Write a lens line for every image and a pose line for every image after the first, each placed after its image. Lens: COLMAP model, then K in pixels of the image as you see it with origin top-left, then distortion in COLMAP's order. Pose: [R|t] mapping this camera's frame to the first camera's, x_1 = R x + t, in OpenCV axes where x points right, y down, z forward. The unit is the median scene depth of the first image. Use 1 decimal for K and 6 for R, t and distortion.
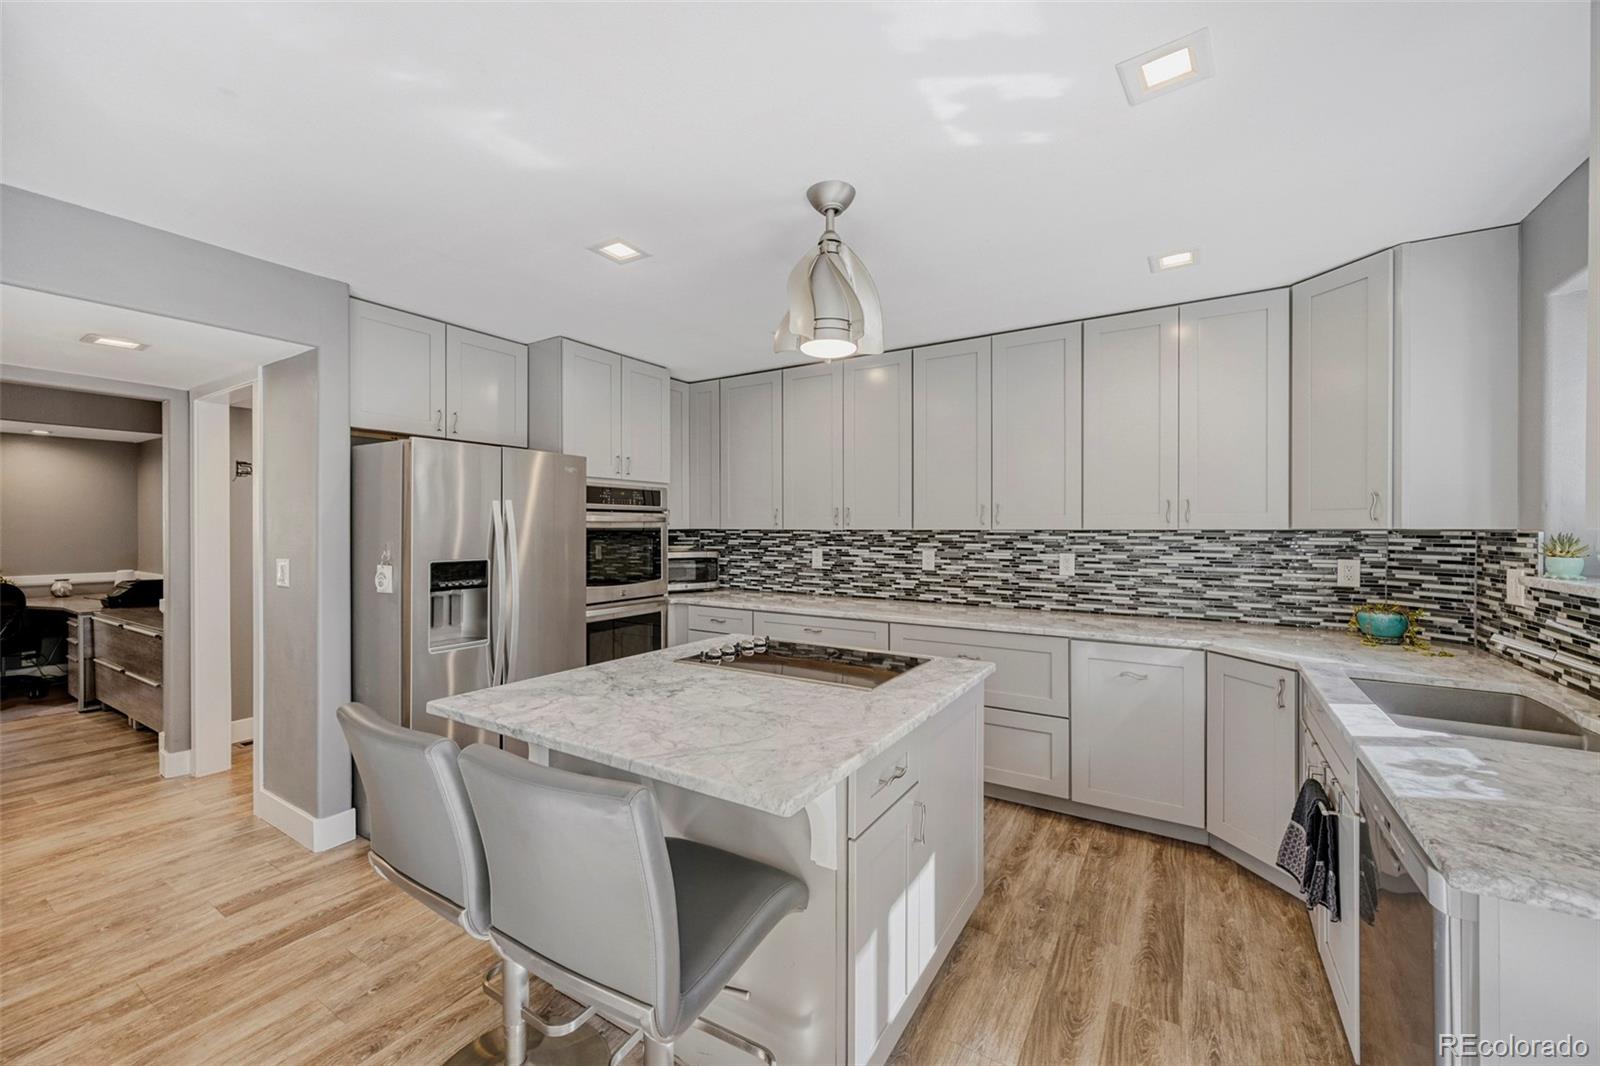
lens RADIAL K [[628.3, 0, 806.9], [0, 628.3, 526.6], [0, 0, 1]] dist [-0.000501, -0.000073]
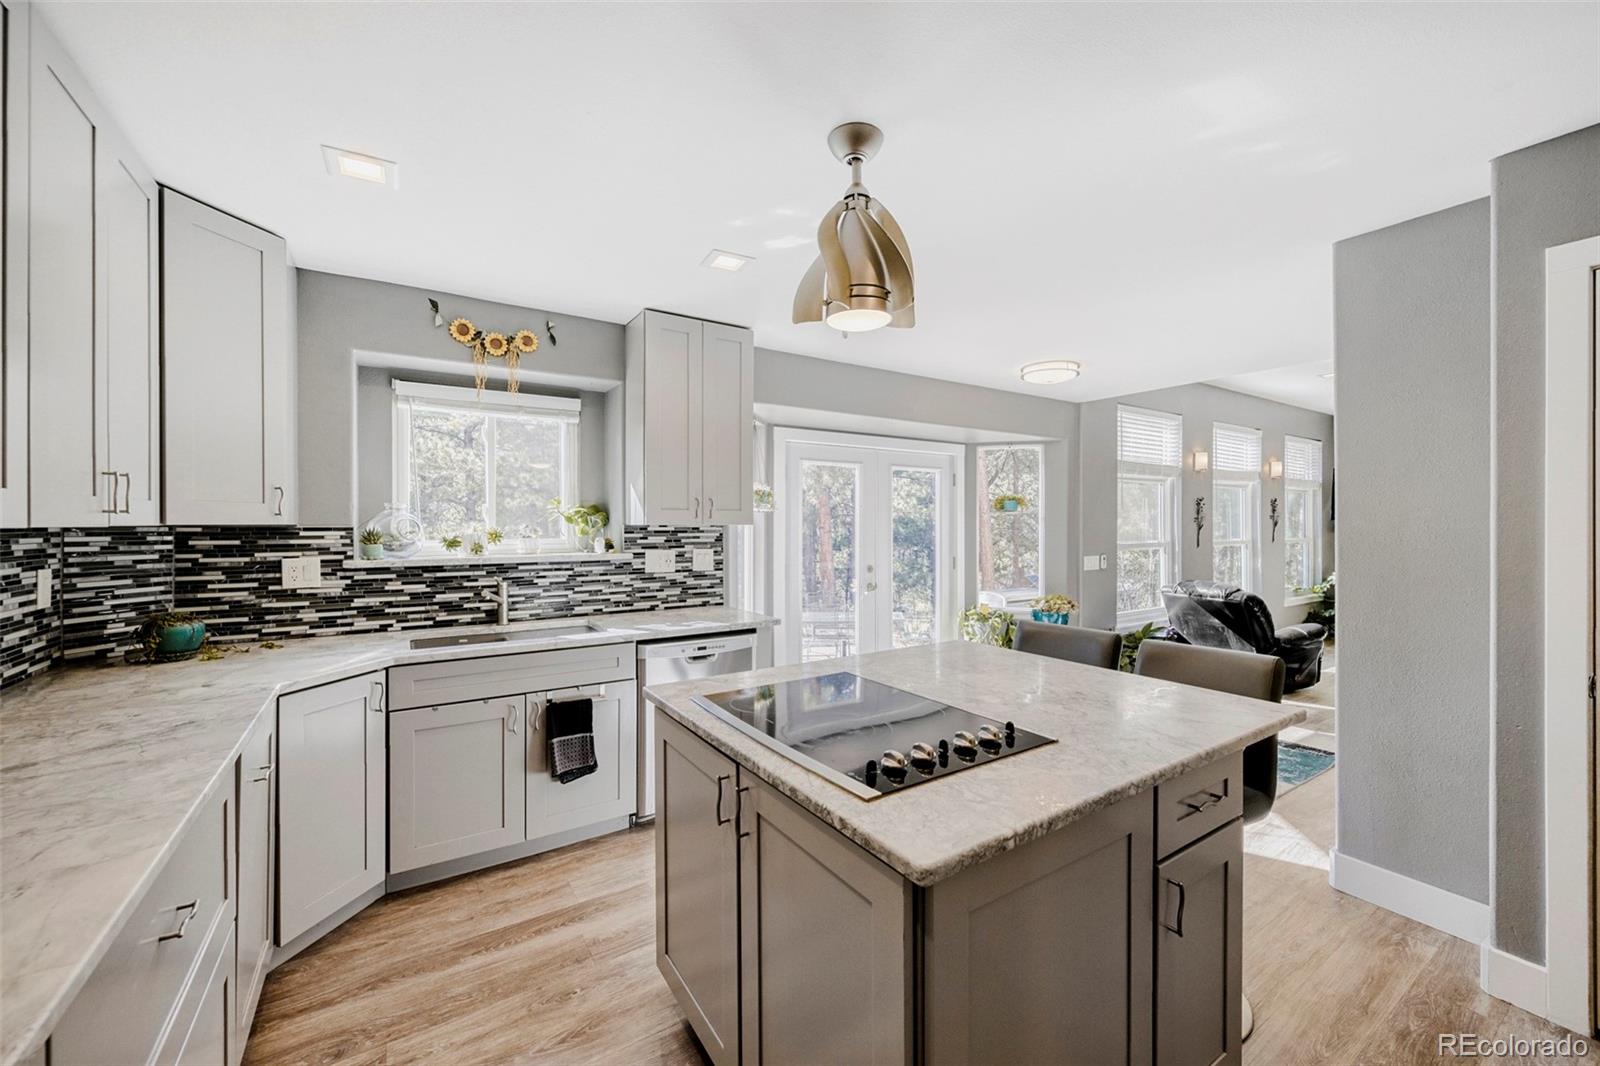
lens RADIAL K [[628.3, 0, 806.9], [0, 628.3, 526.6], [0, 0, 1]] dist [-0.000501, -0.000073]
pose [[-0.906873, -0.003625, 0.421389, -0.158996], [-0.002819, 0.999993, 0.002536, 0.001433], [-0.421395, 0.001112, -0.906876, 1.074313]]
